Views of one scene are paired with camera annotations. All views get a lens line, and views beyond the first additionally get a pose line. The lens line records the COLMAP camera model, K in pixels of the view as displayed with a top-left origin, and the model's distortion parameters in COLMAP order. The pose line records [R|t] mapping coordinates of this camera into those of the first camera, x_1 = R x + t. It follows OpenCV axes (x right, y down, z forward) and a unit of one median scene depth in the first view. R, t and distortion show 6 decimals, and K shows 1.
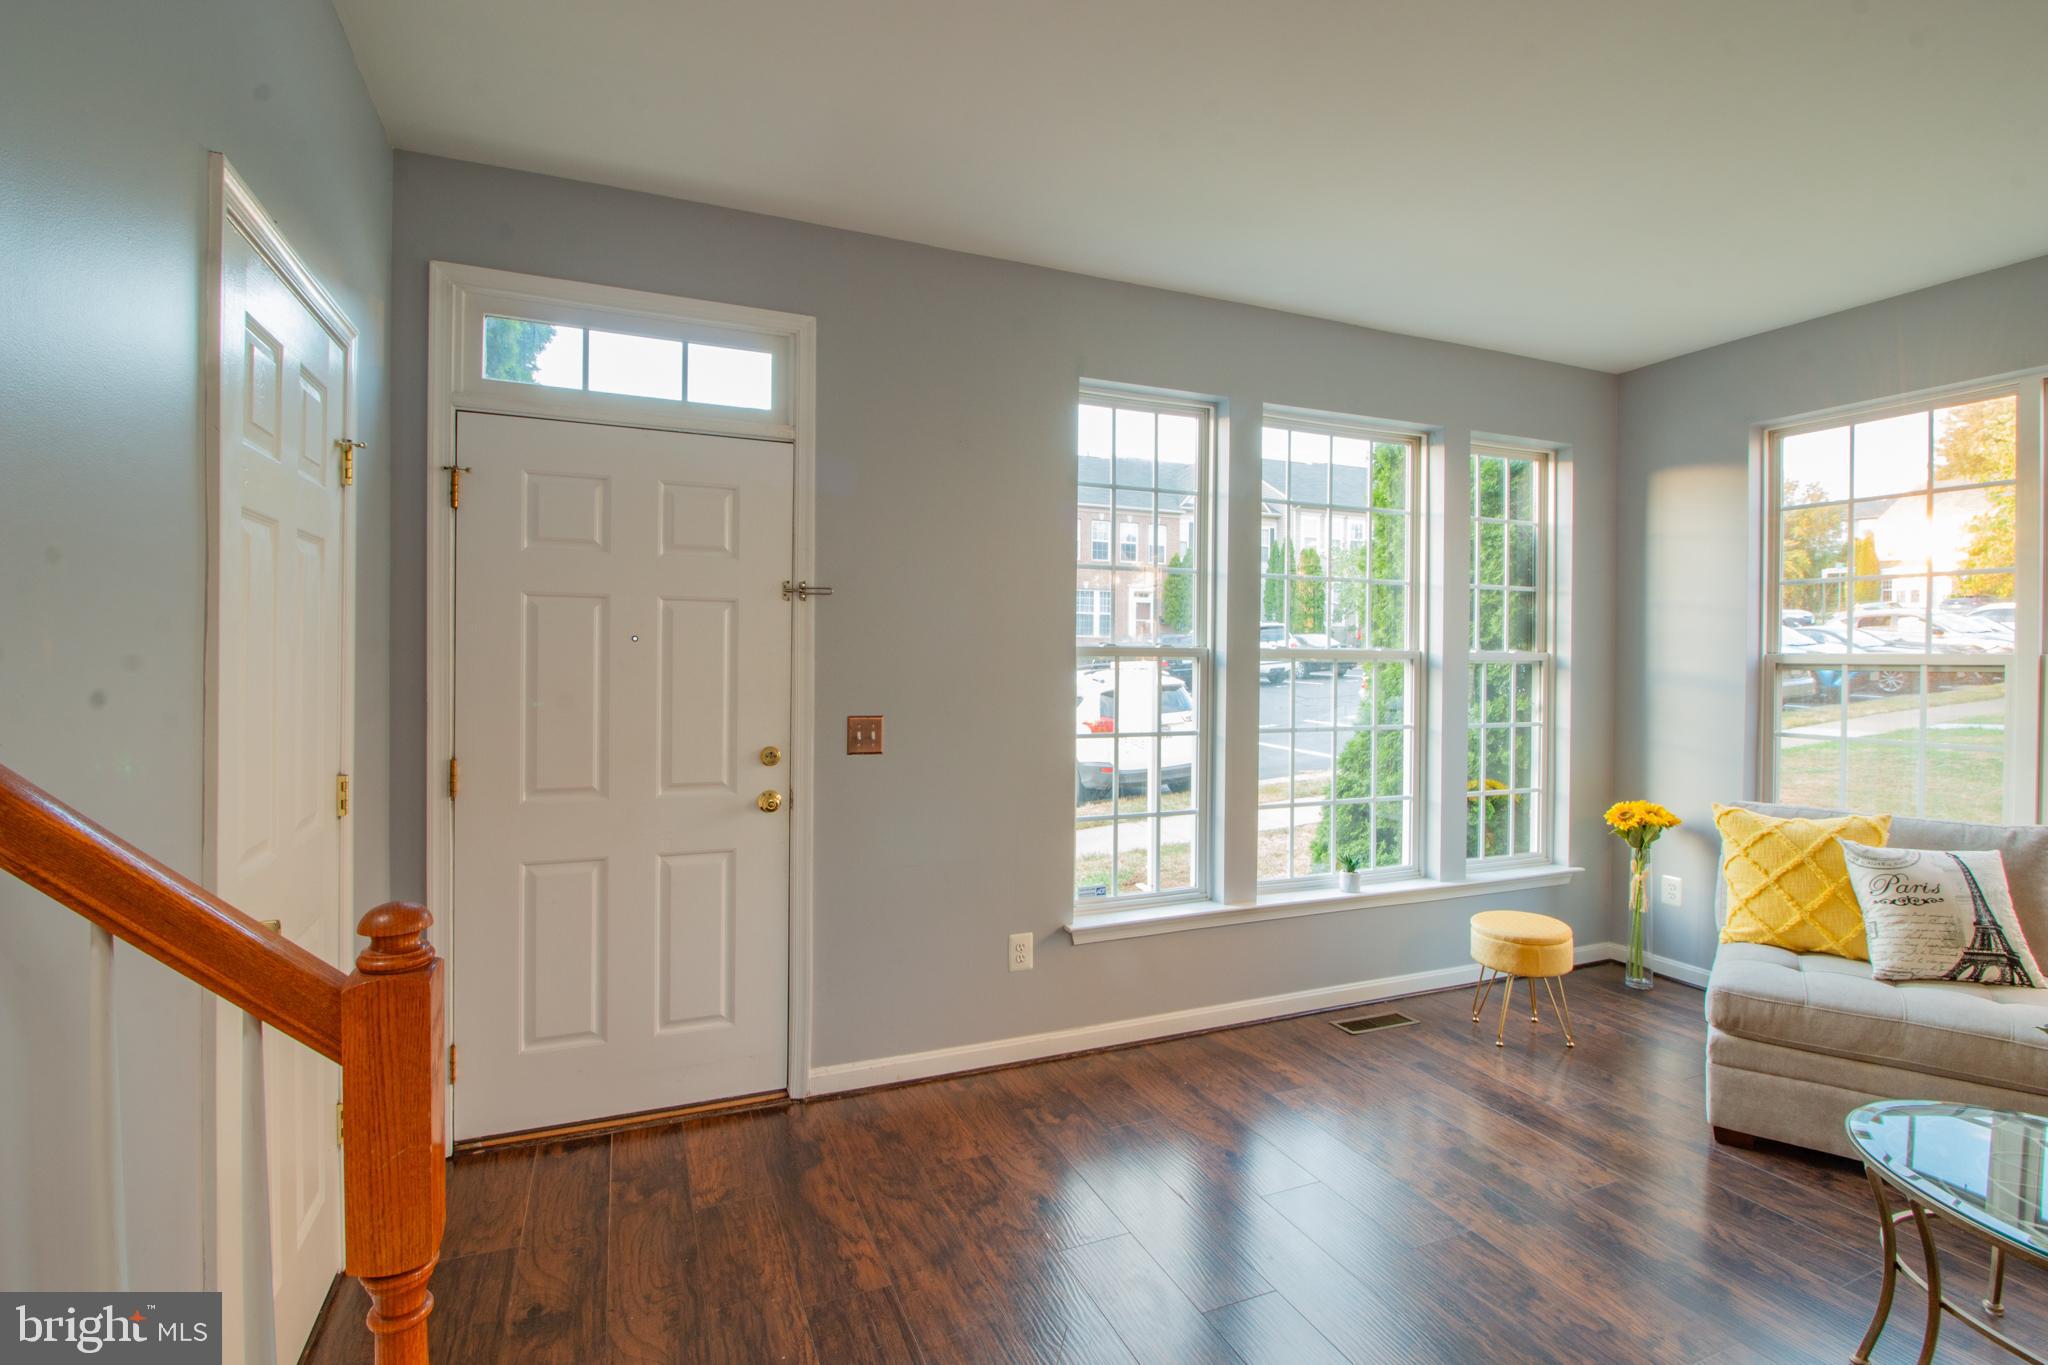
lens RADIAL K [[942.4, 0, 1023.1], [0, 942.4, 665.7], [0, 0, 1]] dist [0.000948, -0.013265]
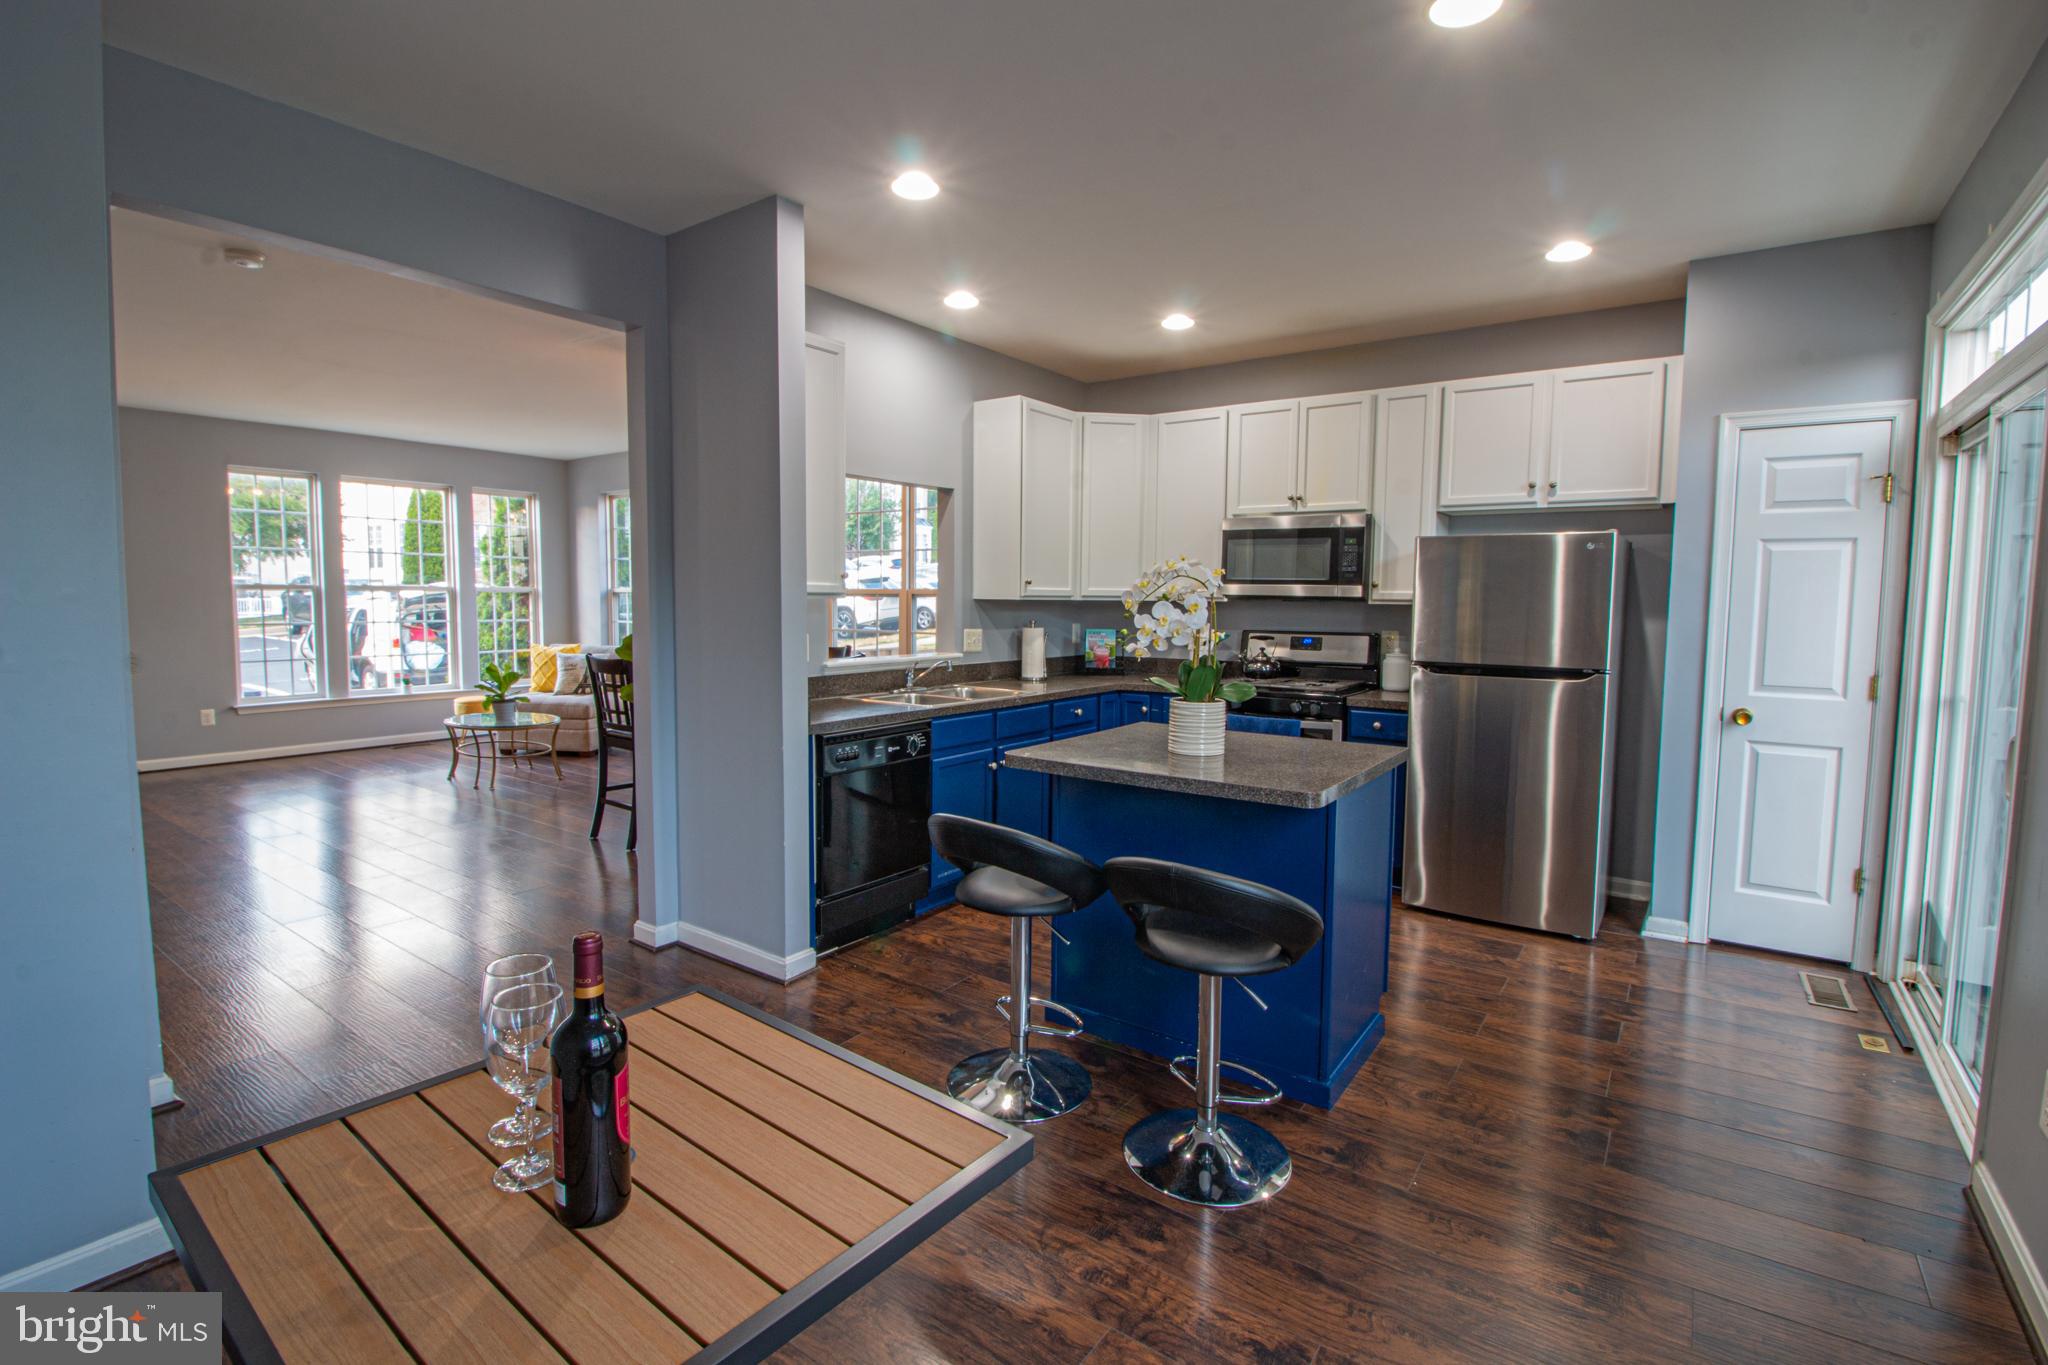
lens RADIAL K [[942.4, 0, 1023.1], [0, 942.4, 665.7], [0, 0, 1]] dist [0.000948, -0.013265]
pose [[0.853723, -0.038879, 0.519275, 0.472126], [0.002381, 0.997490, 0.070769, 0.019029], [-0.520723, -0.059180, 0.851672, -1.810981]]
